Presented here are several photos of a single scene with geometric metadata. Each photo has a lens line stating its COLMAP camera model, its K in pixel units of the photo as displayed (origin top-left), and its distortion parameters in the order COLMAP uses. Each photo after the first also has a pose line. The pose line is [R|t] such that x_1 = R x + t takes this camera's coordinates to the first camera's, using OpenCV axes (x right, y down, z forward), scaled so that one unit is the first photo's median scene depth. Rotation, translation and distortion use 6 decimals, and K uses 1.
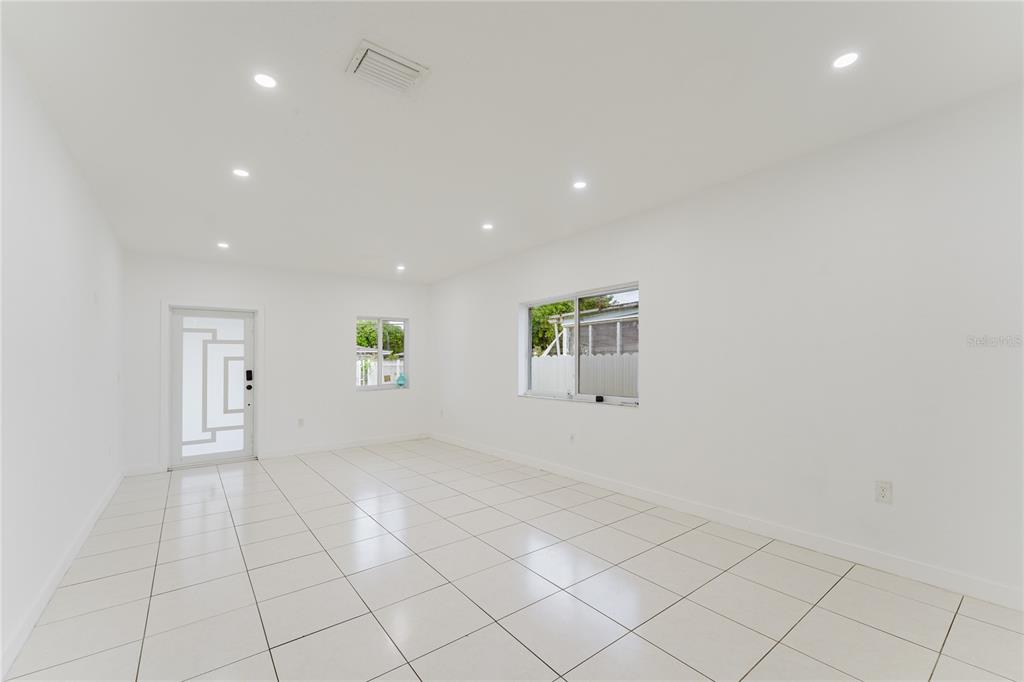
lens RADIAL K [[419.8, 0, 503.0], [0, 419.8, 354.2], [0, 0, 1]] dist [0.004654, -0.000996]
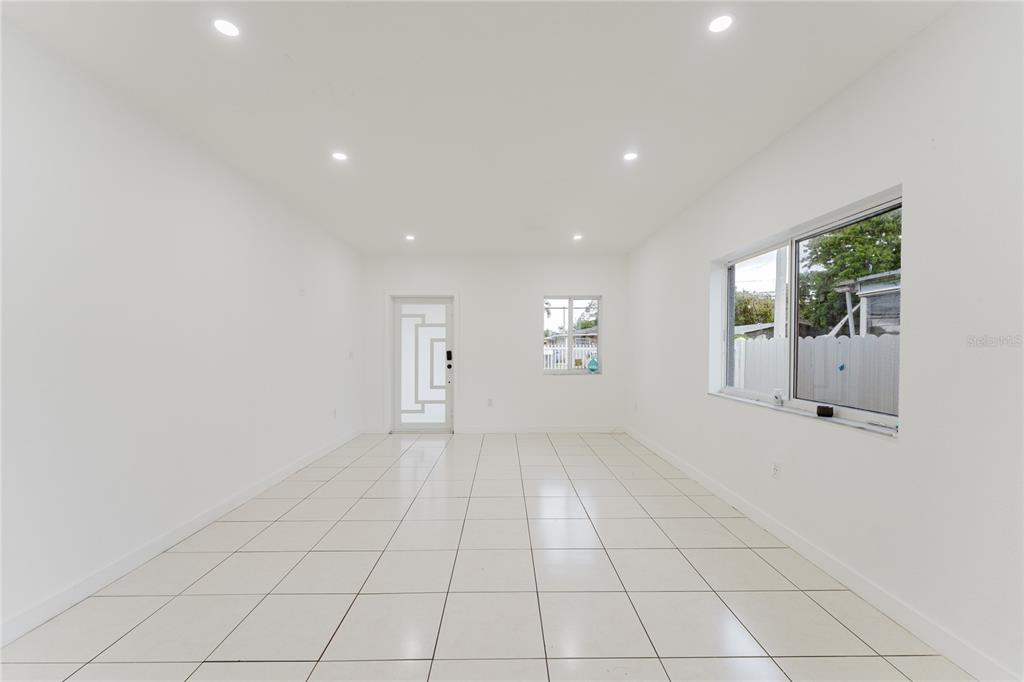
lens RADIAL K [[419.8, 0, 497.4], [0, 419.8, 345.2], [0, 0, 1]] dist [0.004654, -0.000996]
pose [[0.808051, 0.010111, -0.589025, 0.143070], [0.000321, 0.999845, 0.017603, 0.004230], [0.589112, -0.014413, 0.807923, 0.193336]]
